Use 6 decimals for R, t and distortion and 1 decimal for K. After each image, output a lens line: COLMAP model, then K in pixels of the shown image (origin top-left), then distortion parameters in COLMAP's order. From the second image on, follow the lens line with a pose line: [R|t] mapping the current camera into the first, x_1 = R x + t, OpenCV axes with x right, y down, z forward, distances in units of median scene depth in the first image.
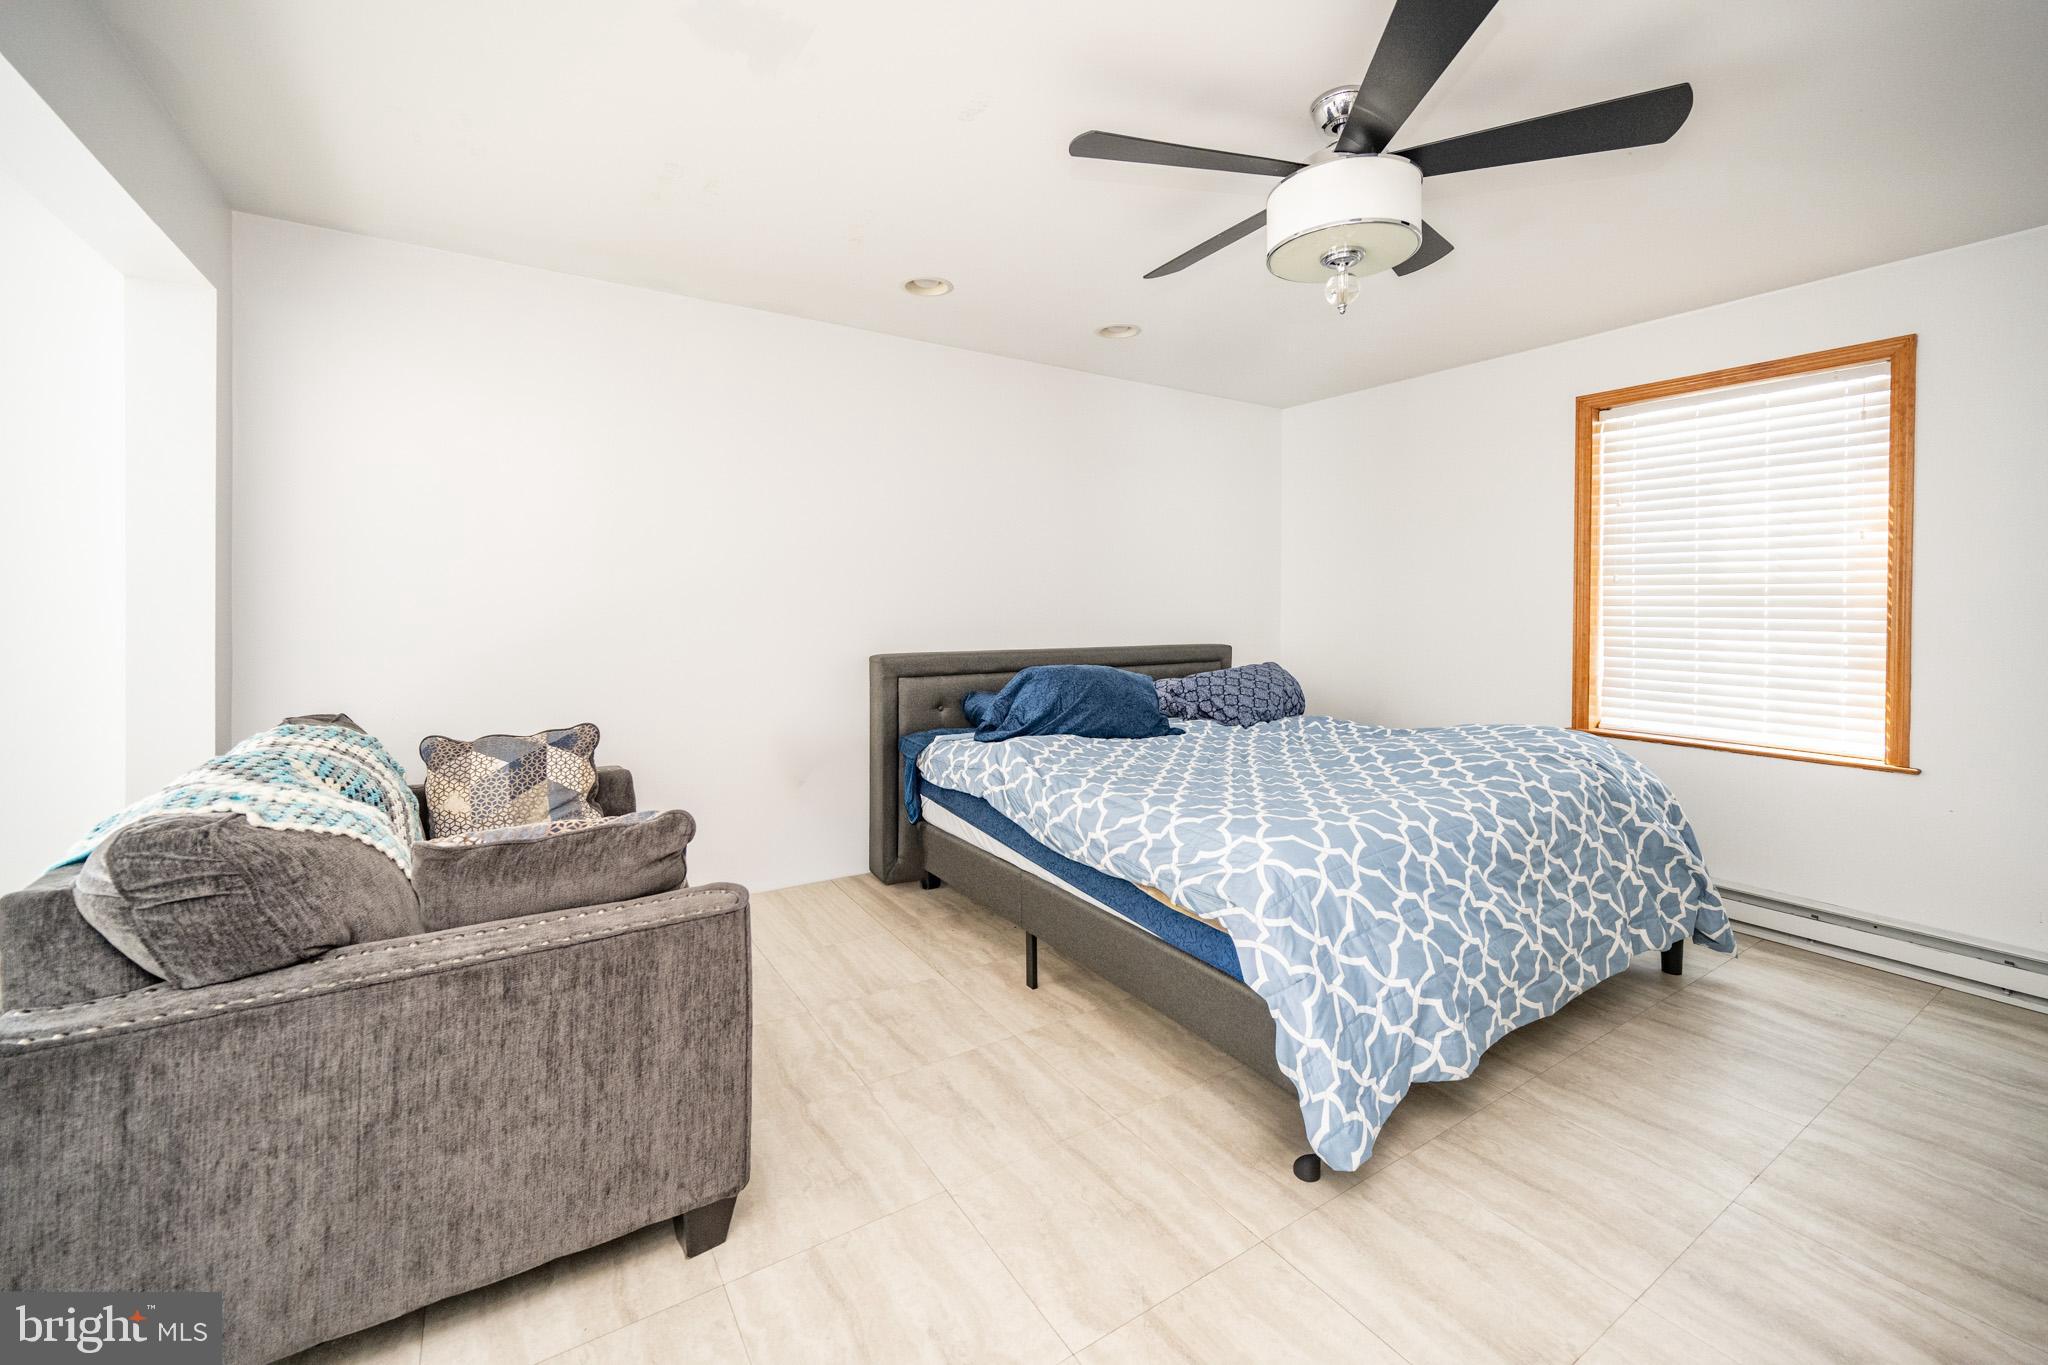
lens RADIAL K [[832.1, 0, 1030.2], [0, 832.1, 604.9], [0, 0, 1]] dist [-0.000141, -0.000085]
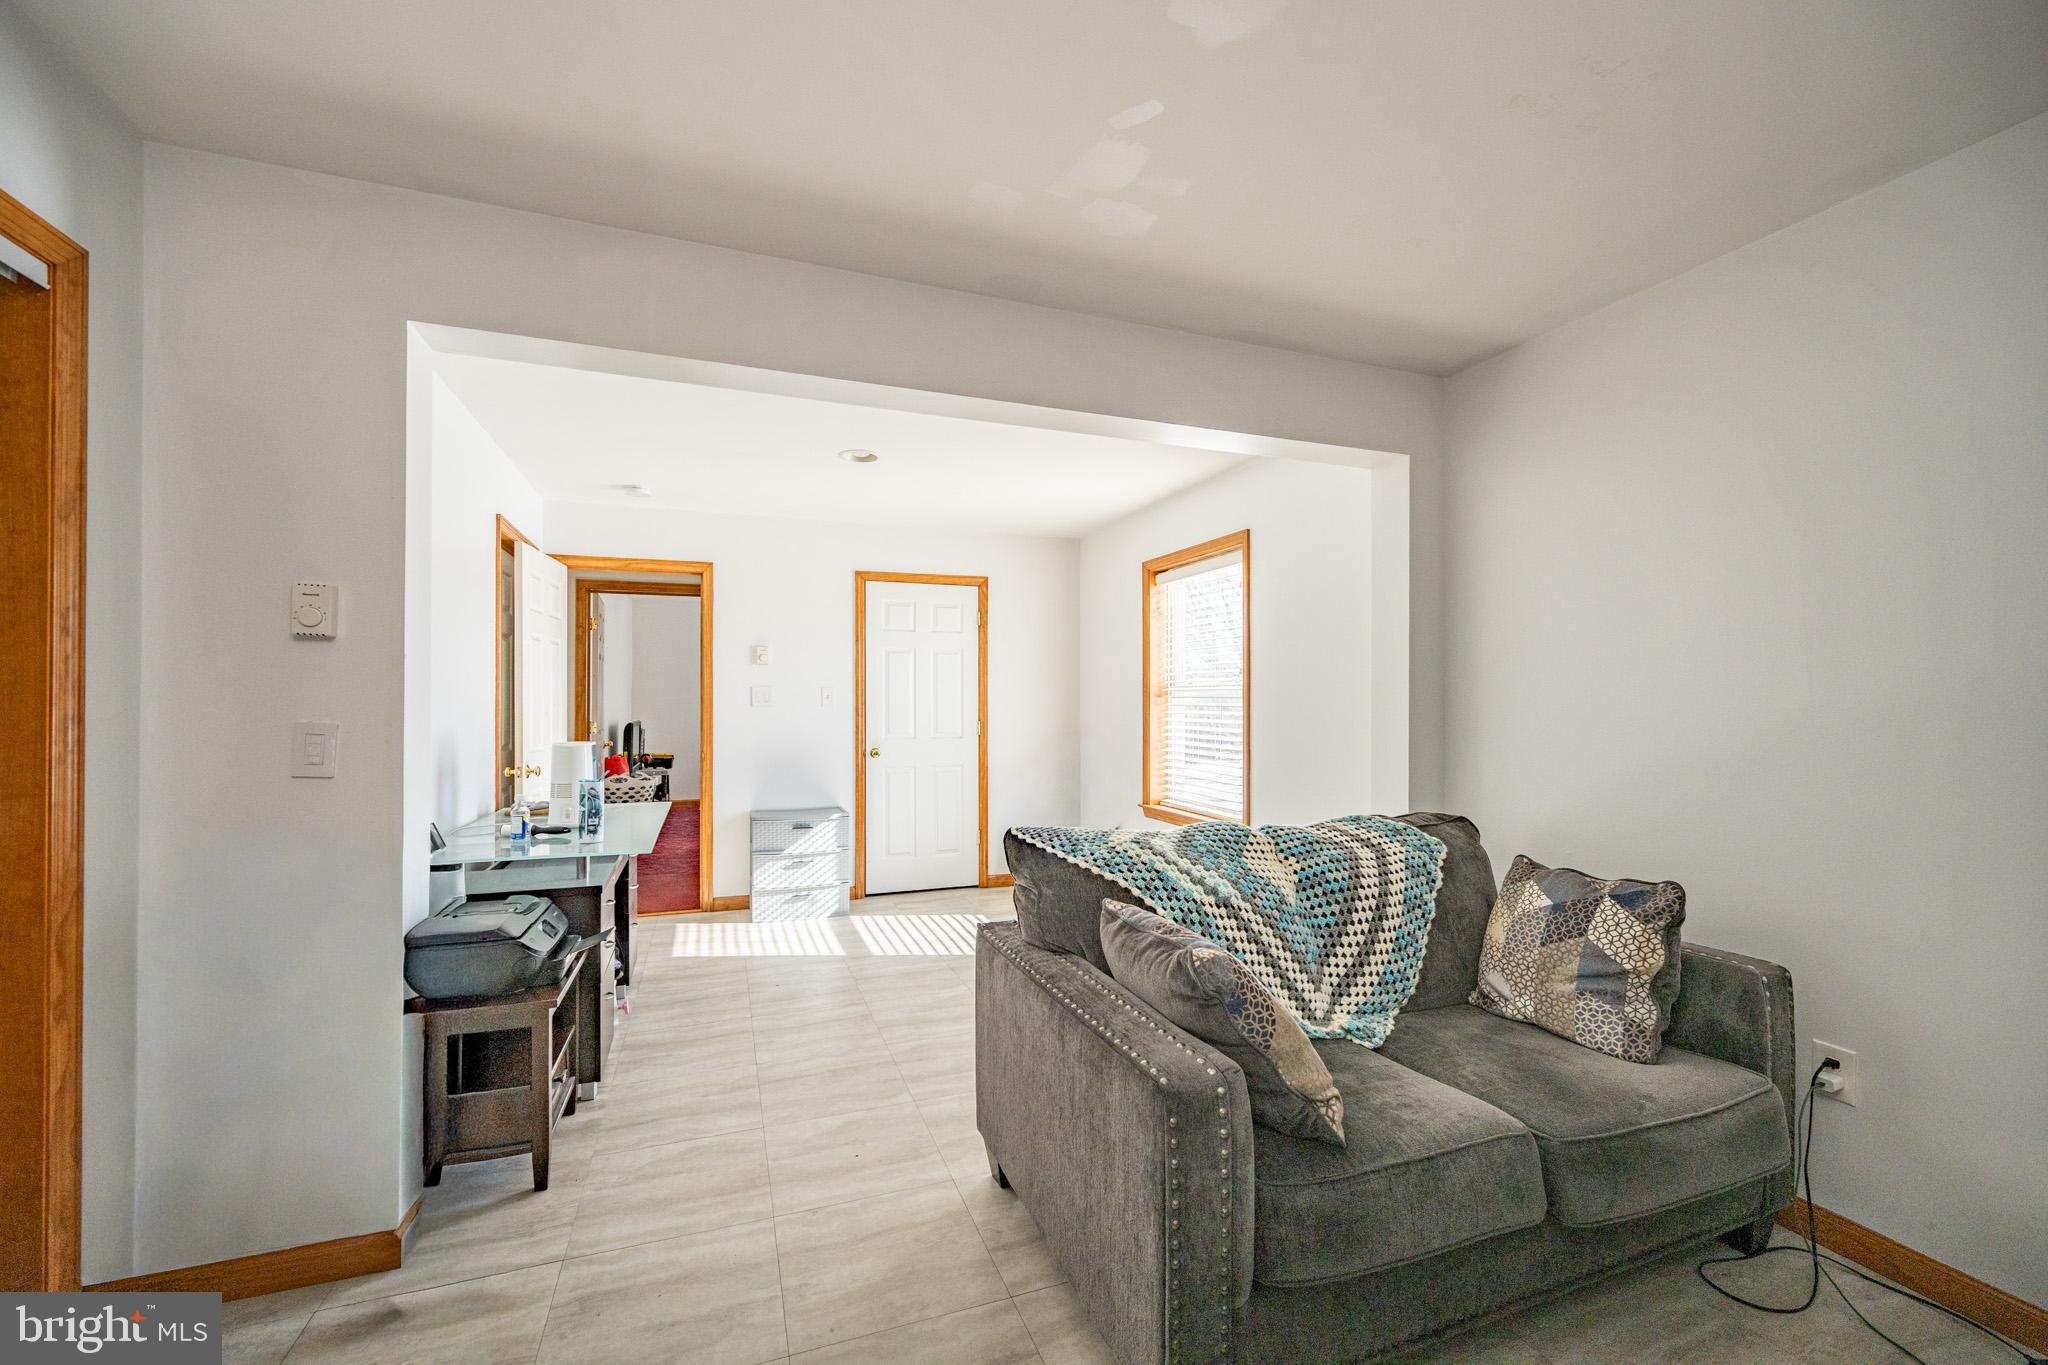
lens RADIAL K [[825.6, 0, 1033.1], [0, 825.6, 701.4], [0, 0, 1]] dist [-0.000503, -0.000047]
pose [[-0.204537, -0.006541, -0.978837, 0.269174], [-0.005907, 0.999968, -0.005448, -0.005419], [0.978841, 0.004668, -0.204569, 0.594366]]
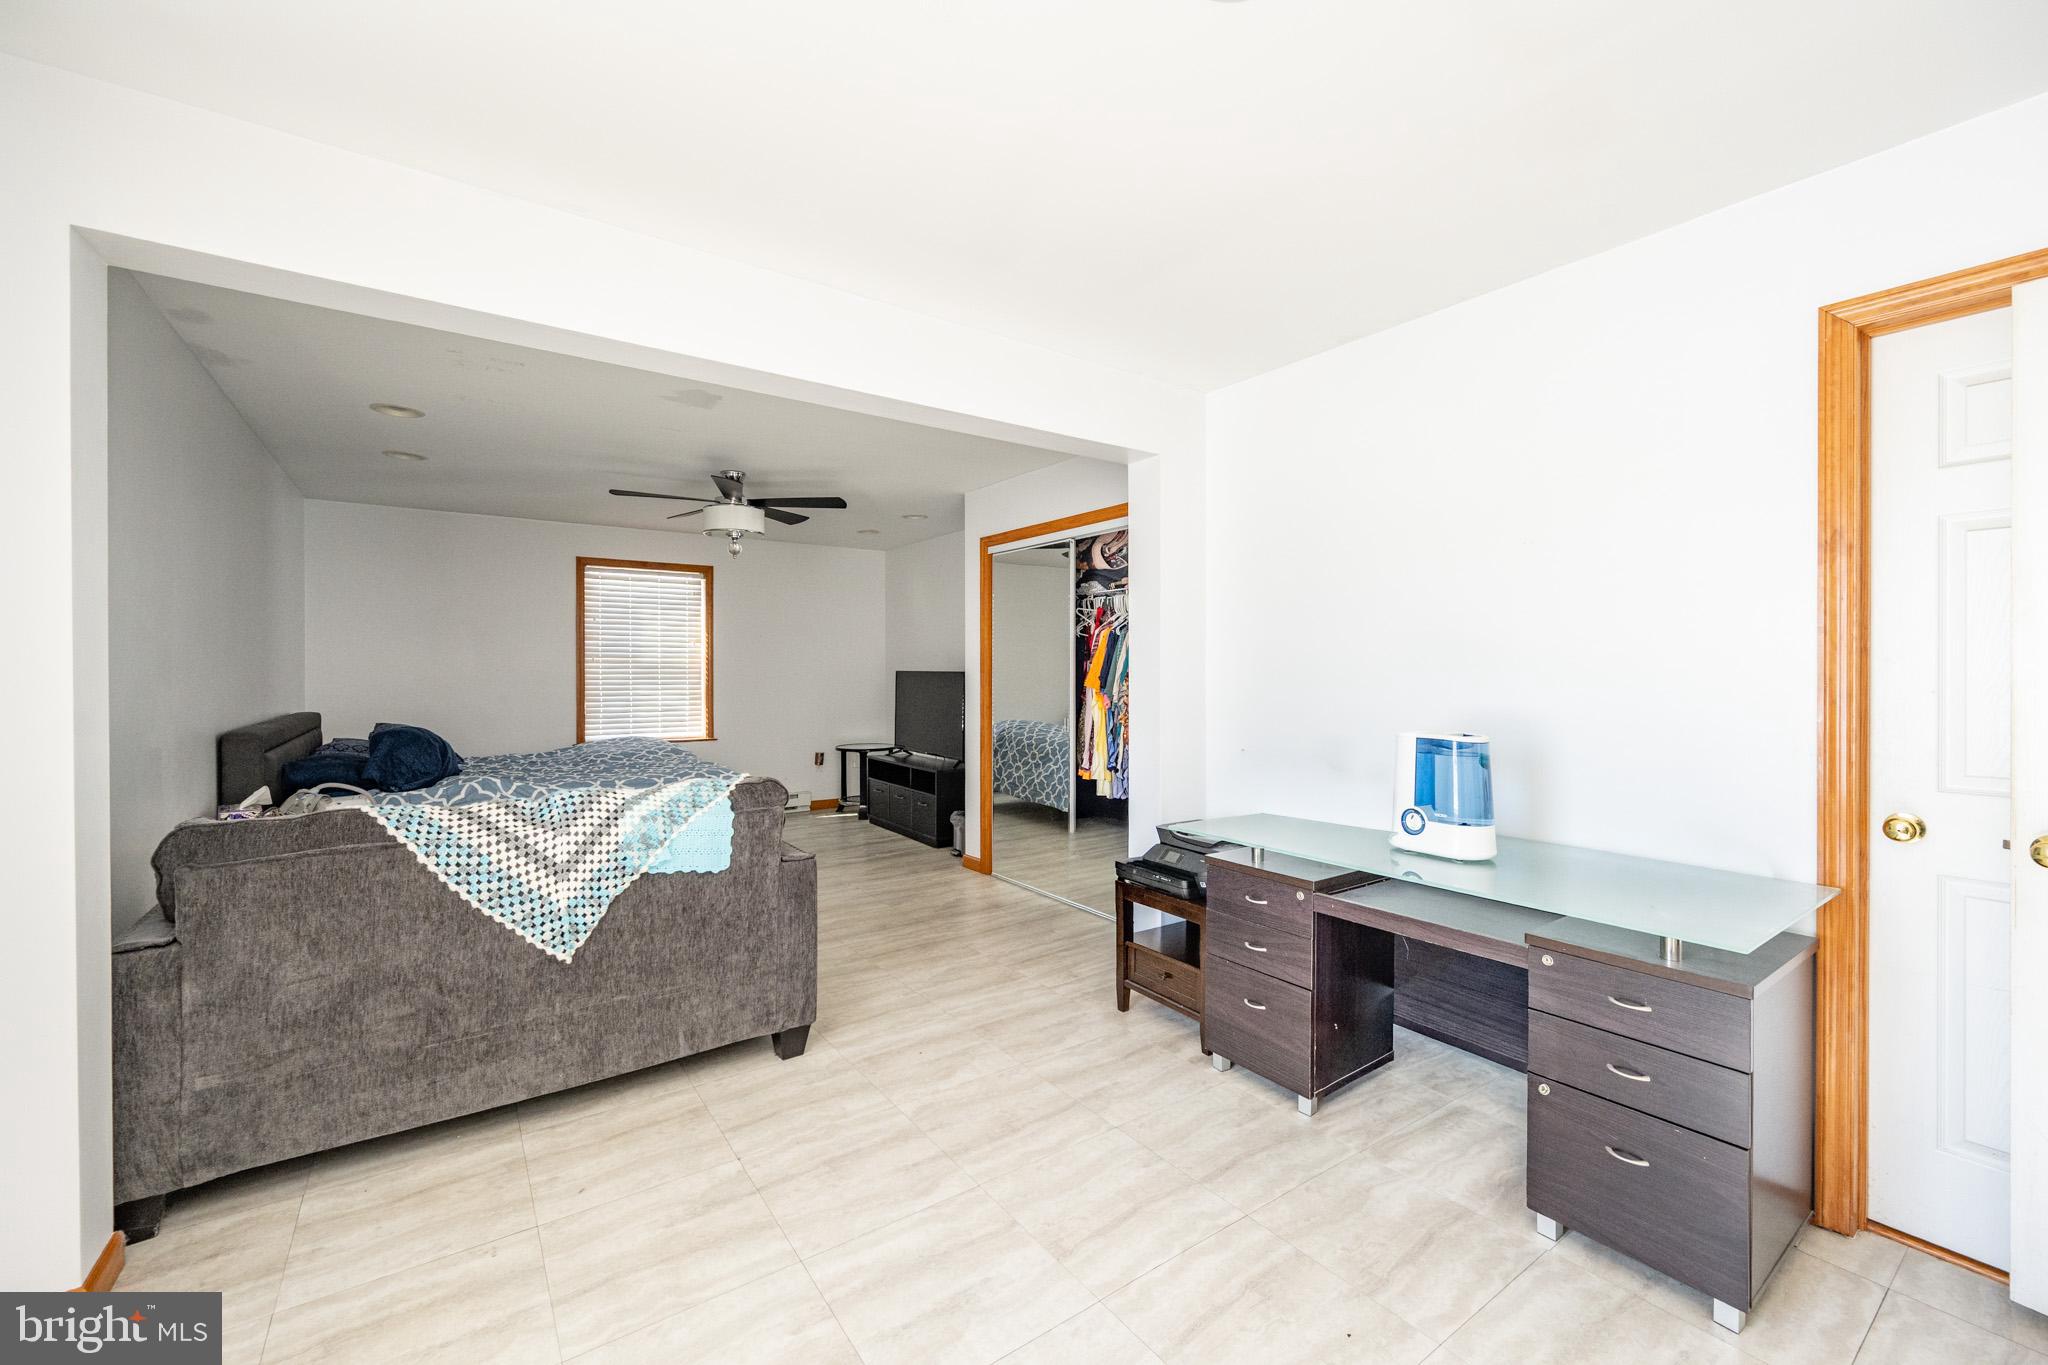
lens RADIAL K [[840.4, 0, 1017.3], [0, 840.4, 673.0], [0, 0, 1]] dist [-0.000388, -0.000269]
pose [[-0.034995, -0.007092, 0.999362, -1.493198], [0.006872, 0.999949, 0.007337, -0.012889], [-0.999364, 0.007125, -0.034945, 0.173173]]
